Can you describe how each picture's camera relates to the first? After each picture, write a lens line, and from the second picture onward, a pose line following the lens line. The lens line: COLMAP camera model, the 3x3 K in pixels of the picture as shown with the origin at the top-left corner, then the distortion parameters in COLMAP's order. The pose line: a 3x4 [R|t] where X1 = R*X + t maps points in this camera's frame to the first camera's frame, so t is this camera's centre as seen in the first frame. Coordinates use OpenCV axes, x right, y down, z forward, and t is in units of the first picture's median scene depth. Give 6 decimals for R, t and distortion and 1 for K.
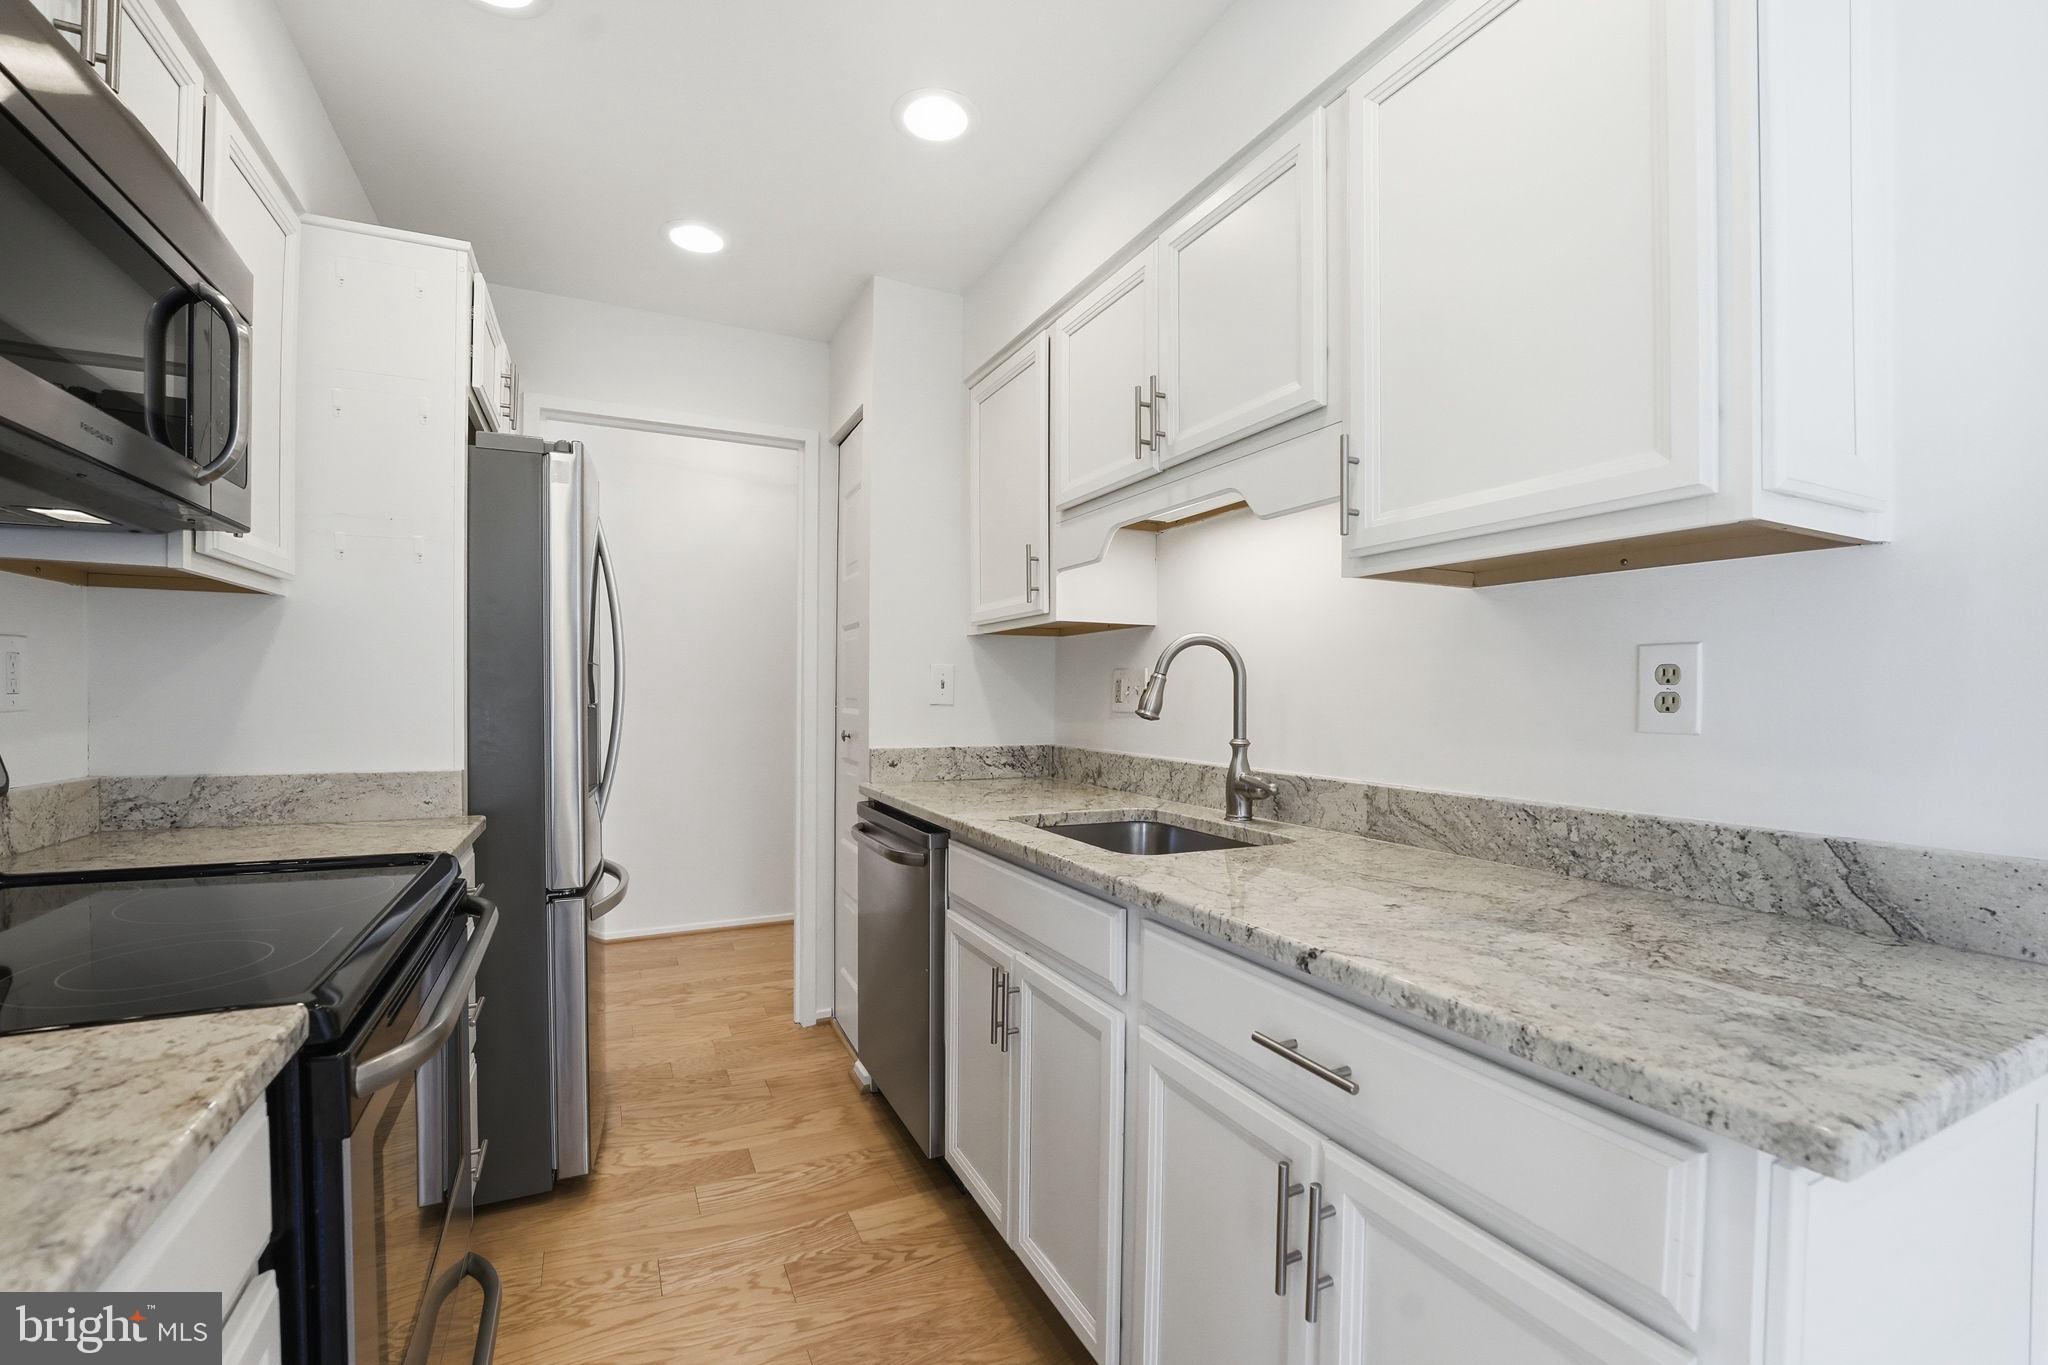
lens RADIAL K [[865.6, 0, 1024.8], [0, 865.6, 706.1], [0, 0, 1]] dist [-0.019328, 0.000209]
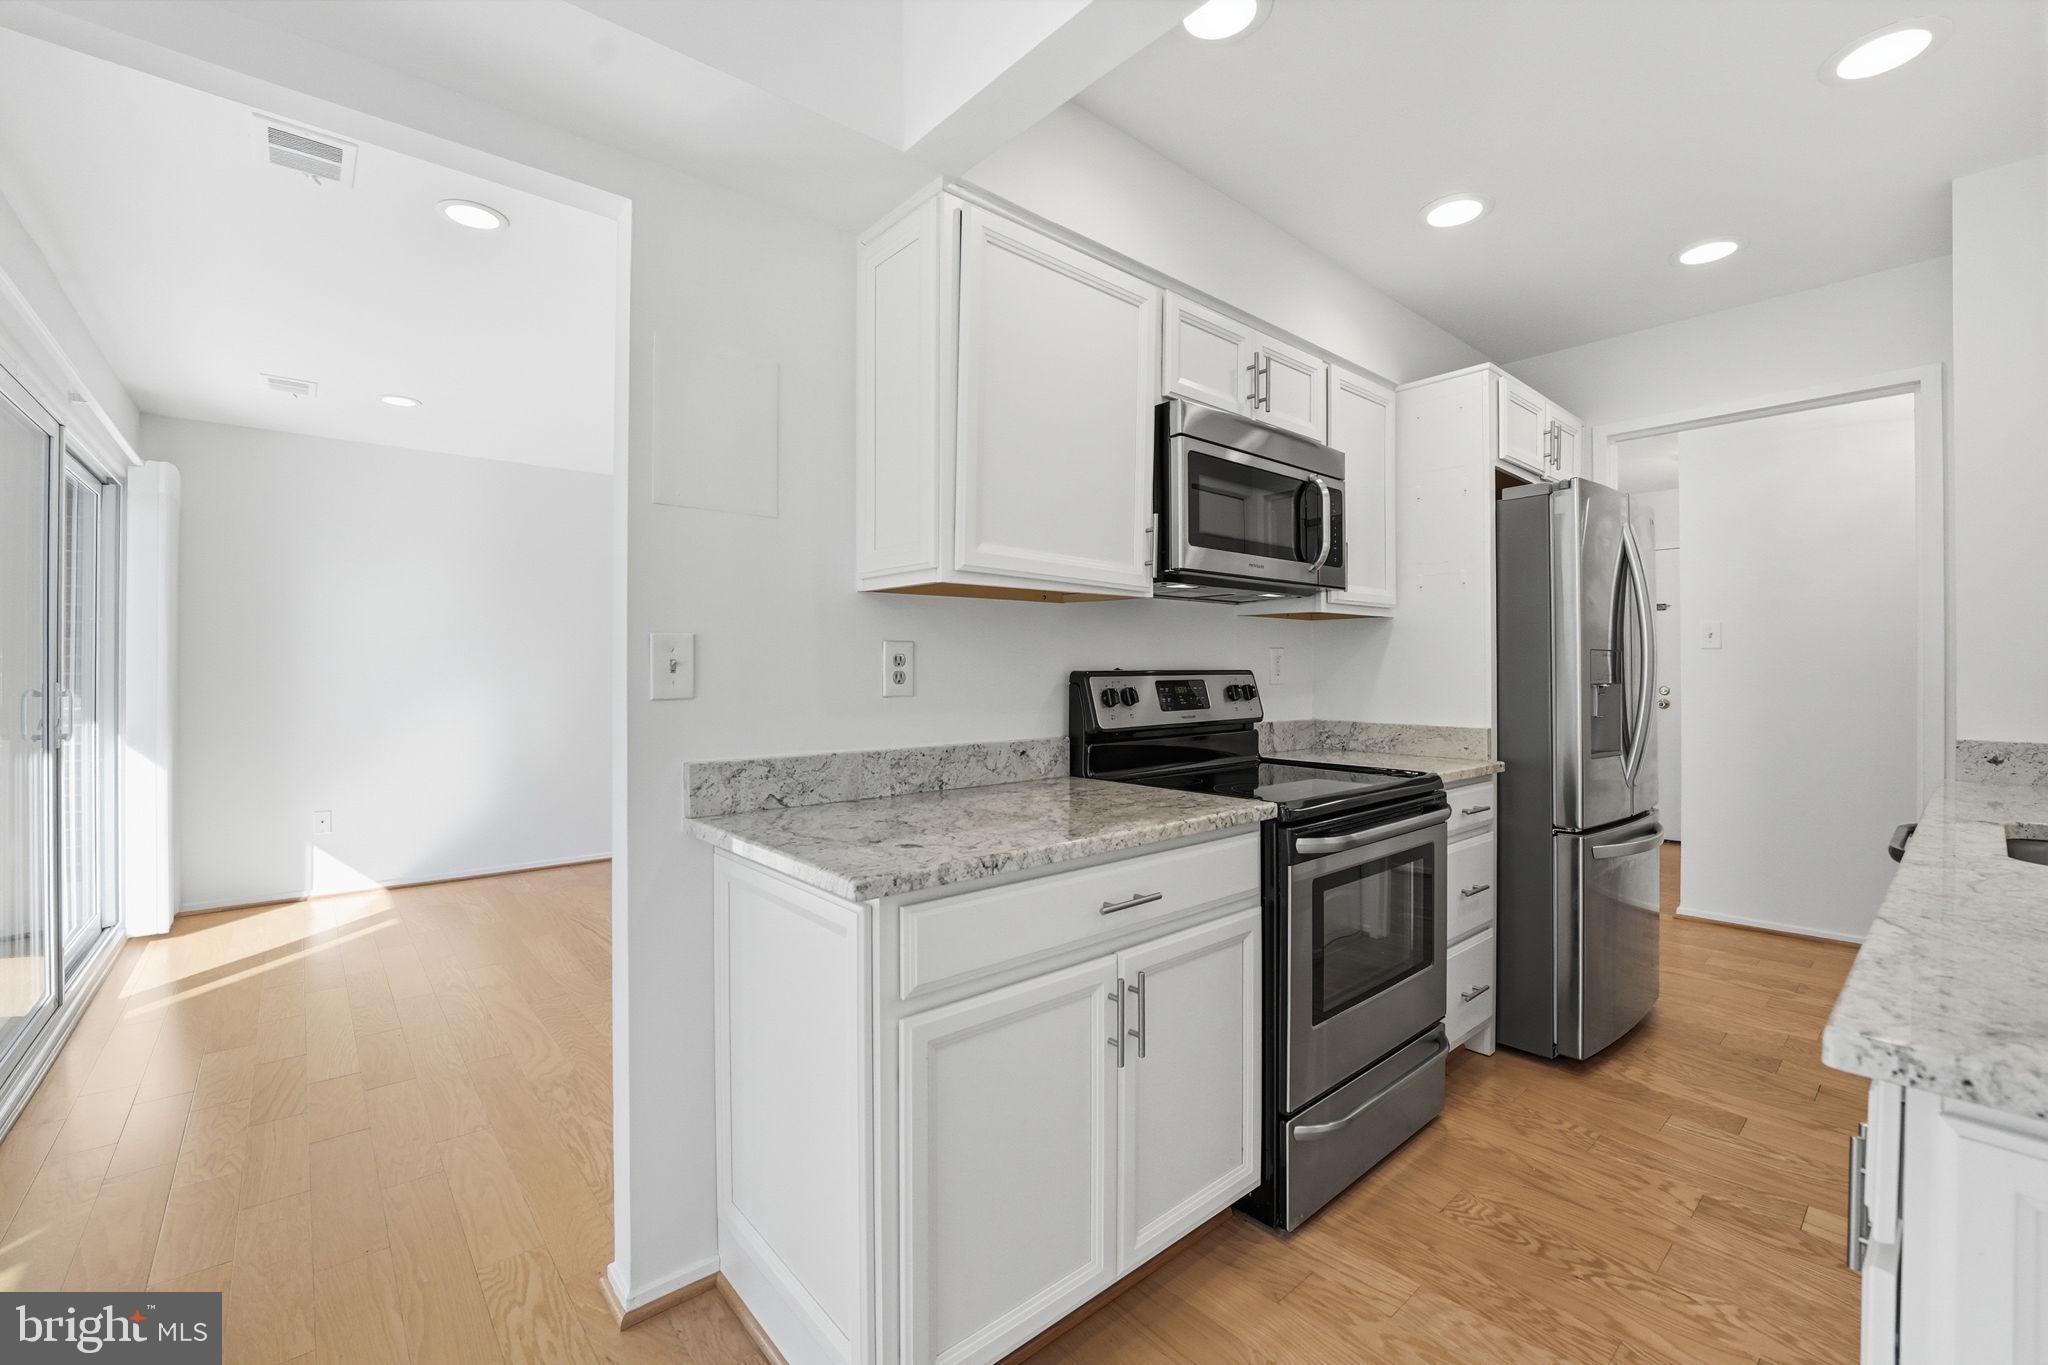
lens RADIAL K [[865.6, 0, 1024.8], [0, 865.6, 706.1], [0, 0, 1]] dist [-0.019328, 0.000209]
pose [[0.262928, 0.029852, -0.964353, 0.560057], [-0.011860, 0.999546, 0.027708, 0.006904], [0.964742, 0.004152, 0.263163, -0.136143]]
